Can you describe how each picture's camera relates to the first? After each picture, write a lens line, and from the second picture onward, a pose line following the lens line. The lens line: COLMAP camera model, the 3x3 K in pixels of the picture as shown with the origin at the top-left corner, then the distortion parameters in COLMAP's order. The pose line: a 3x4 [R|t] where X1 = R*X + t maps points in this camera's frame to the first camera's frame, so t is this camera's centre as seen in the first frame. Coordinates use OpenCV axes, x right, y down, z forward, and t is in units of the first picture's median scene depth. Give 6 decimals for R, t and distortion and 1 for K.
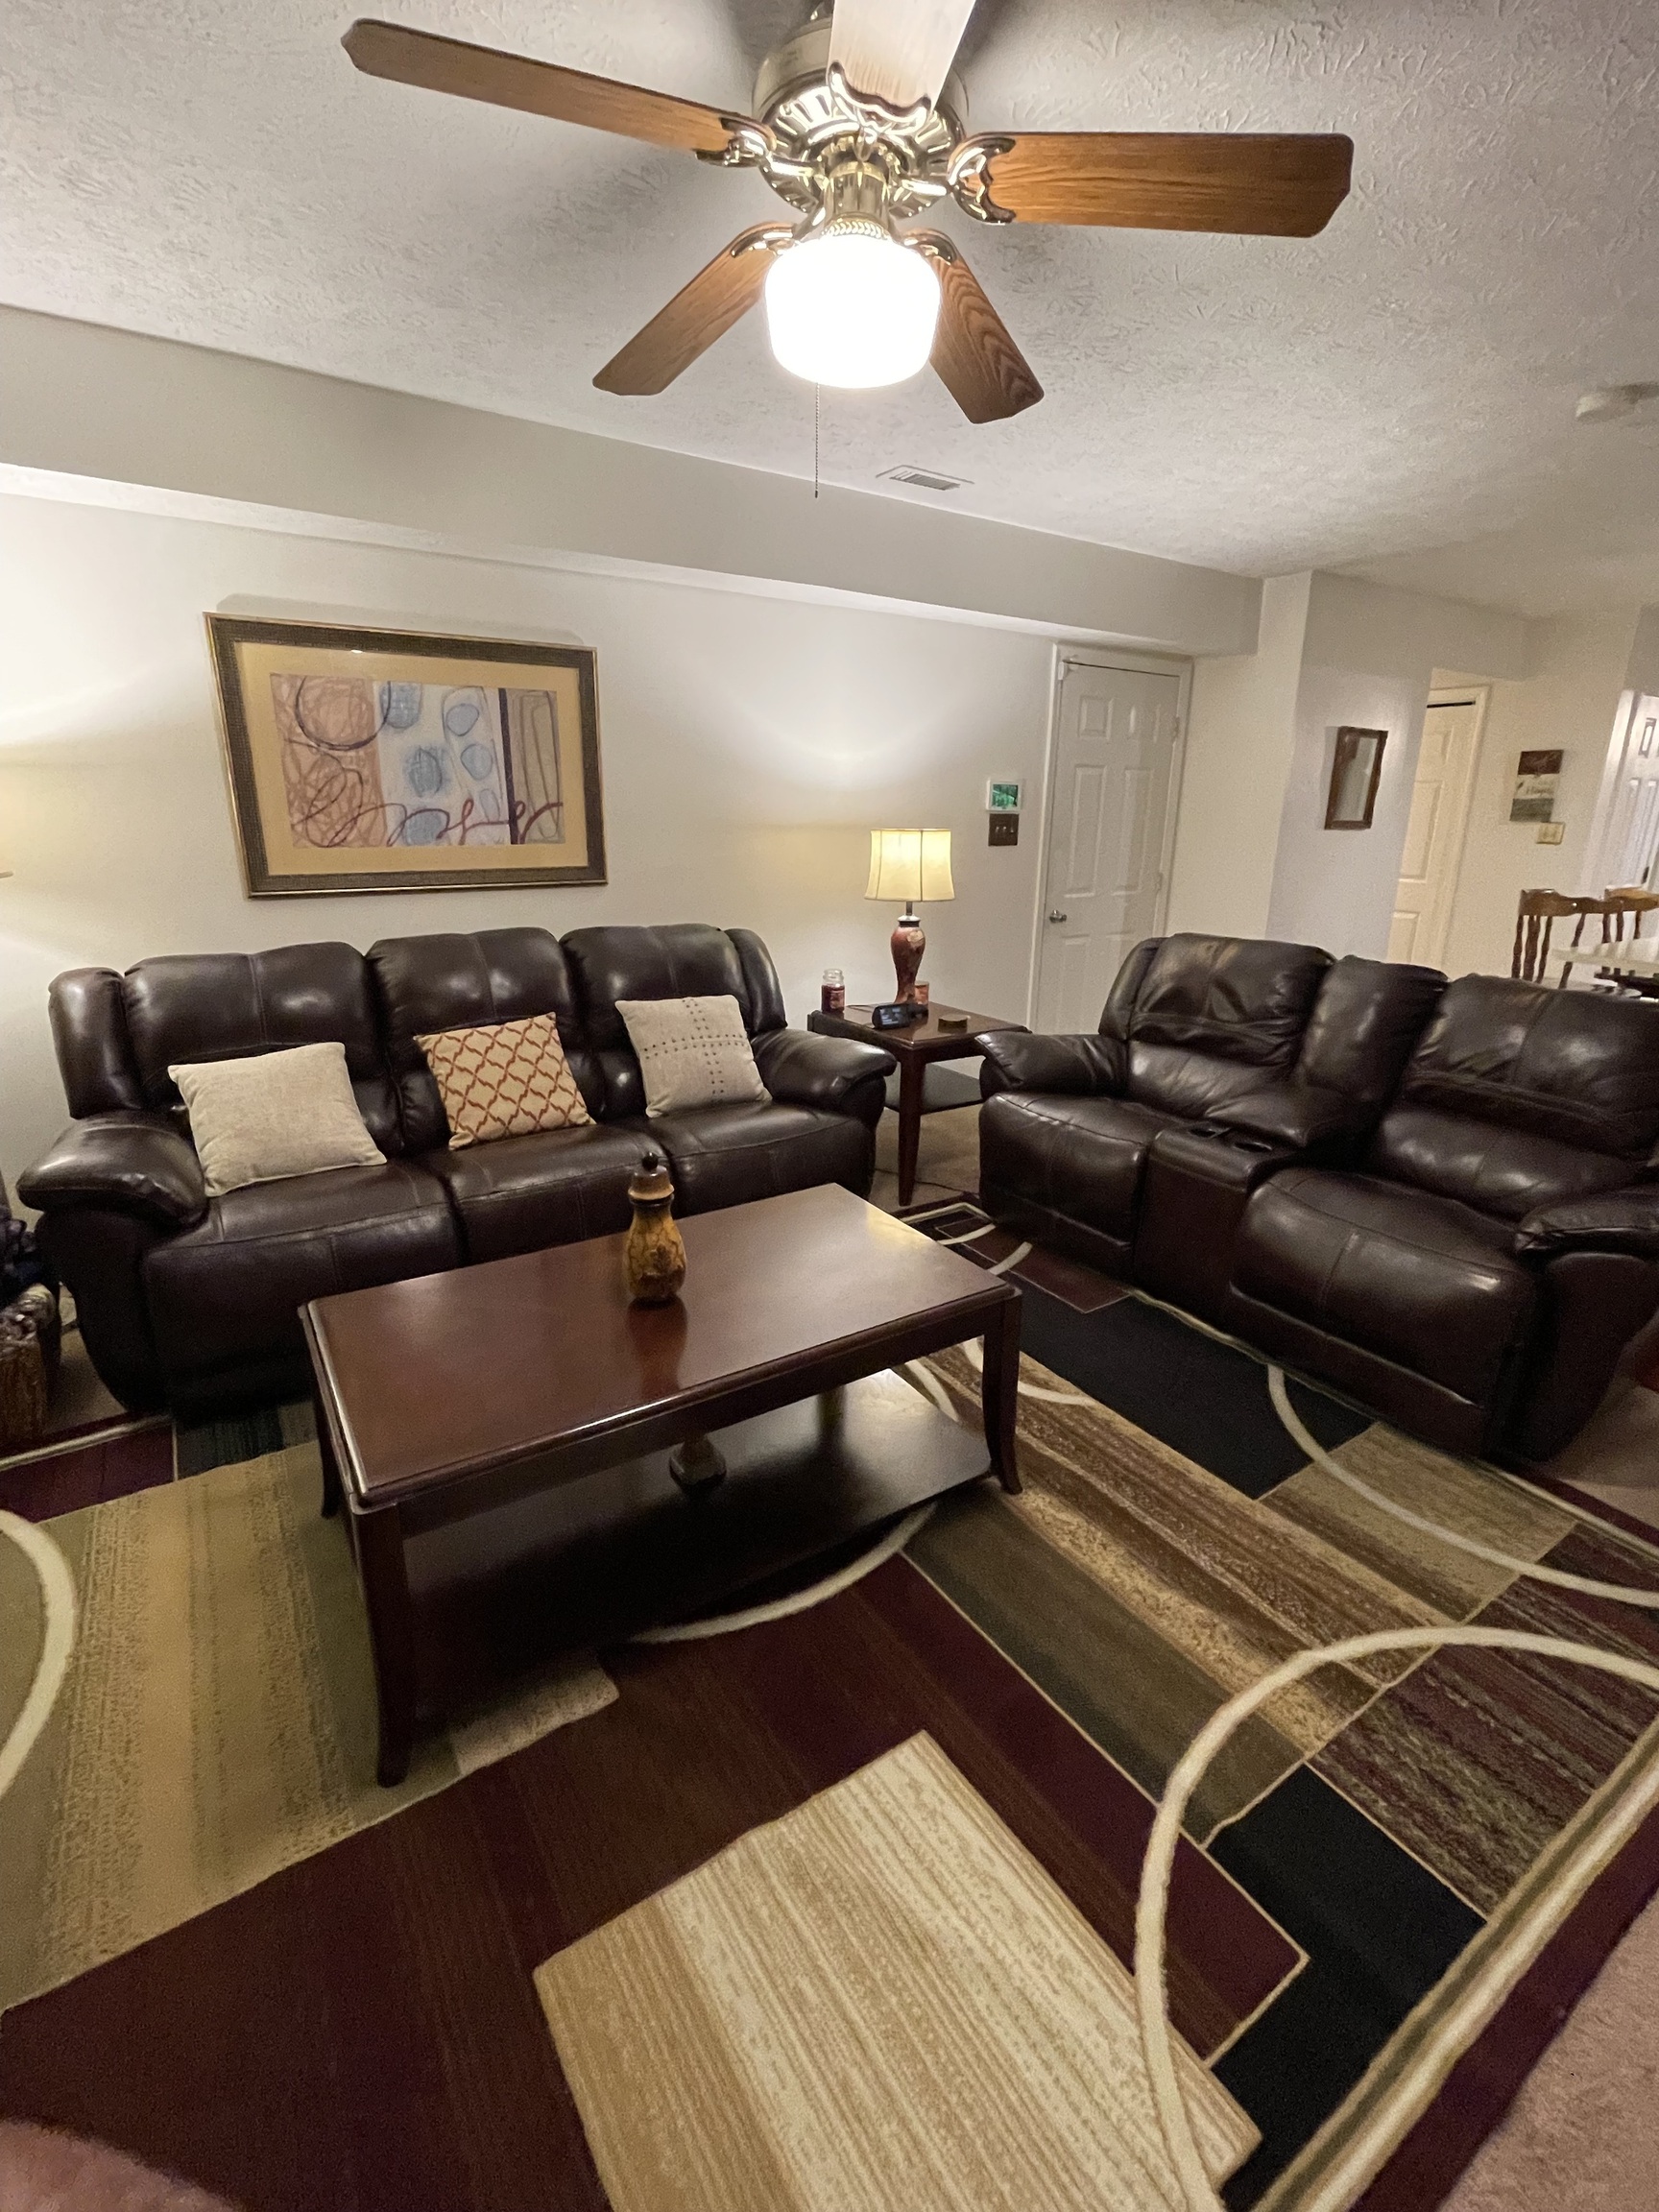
lens RADIAL K [[1007.1, 0, 840.6], [0, 1007.1, 1088.2], [0, 0, 1]] dist [-0.003611, -0.000585]
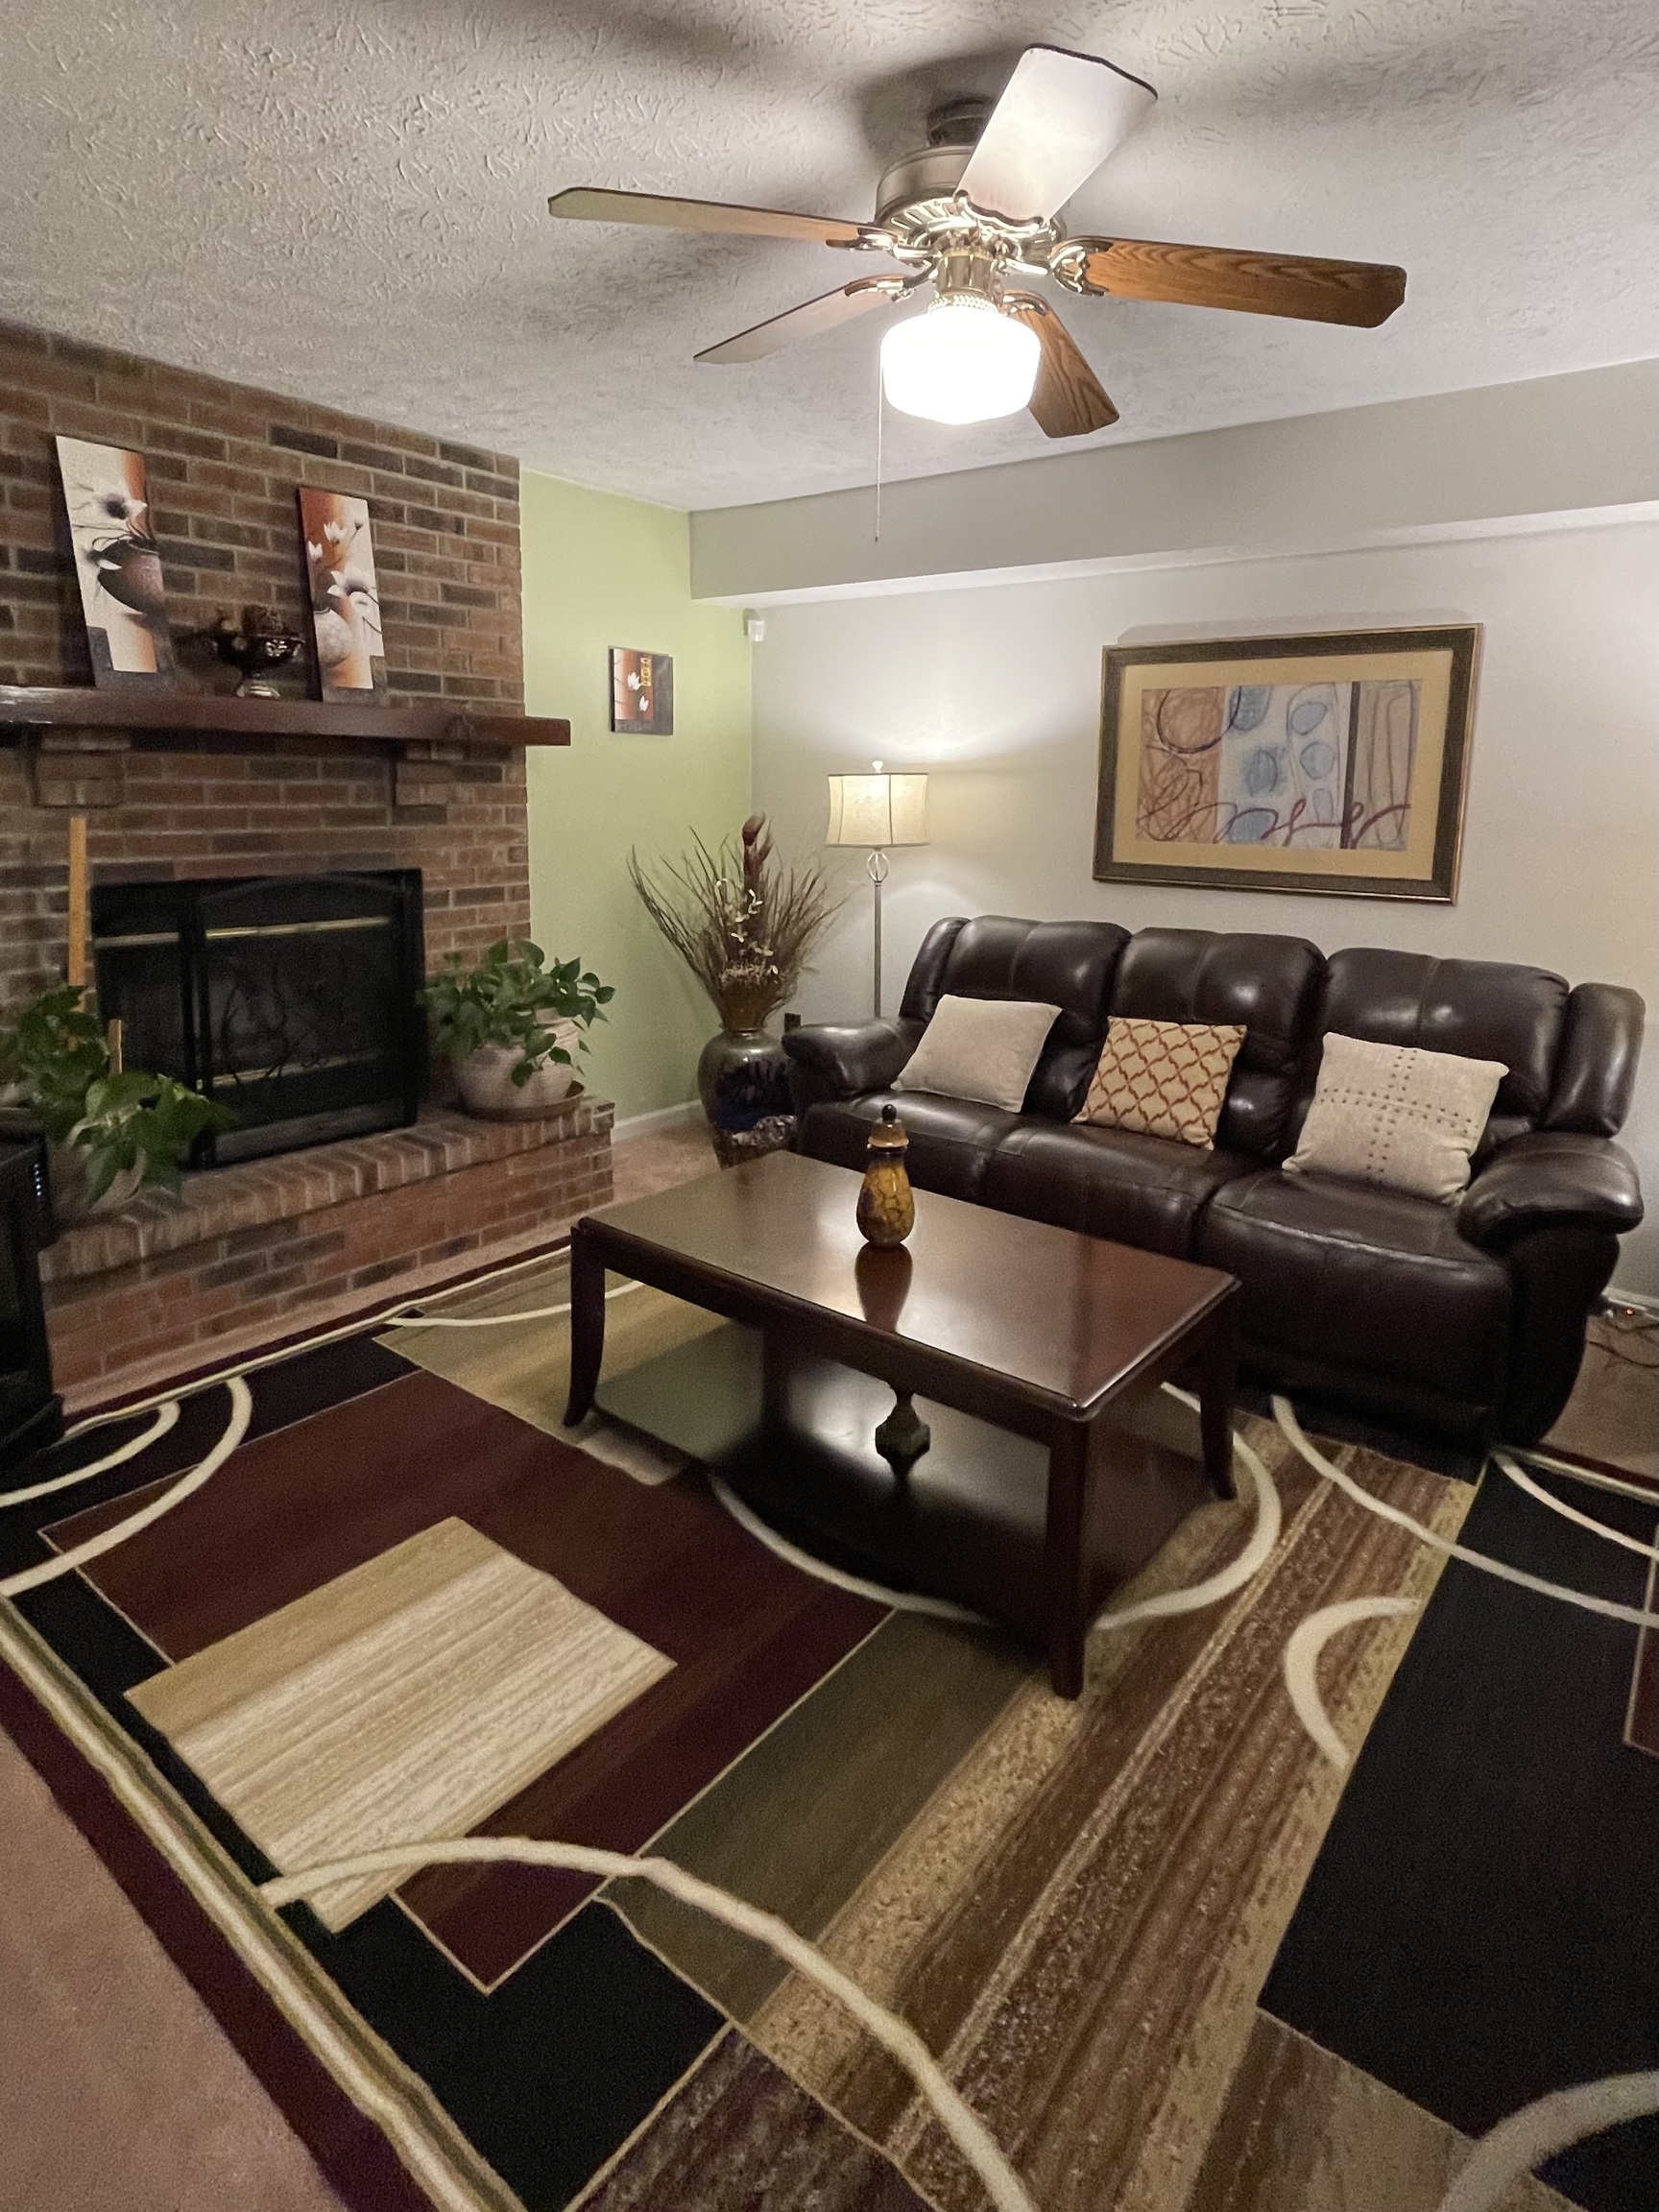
lens RADIAL K [[1180.1, 0, 842.1], [0, 1180.1, 983.1], [0, 0, 1]] dist [-0.019318, 0.004199]
pose [[0.308911, 0.157970, -0.937880, 0.622298], [-0.268761, 0.960418, 0.073245, -0.096973], [0.912328, 0.229439, 0.339140, 0.304977]]
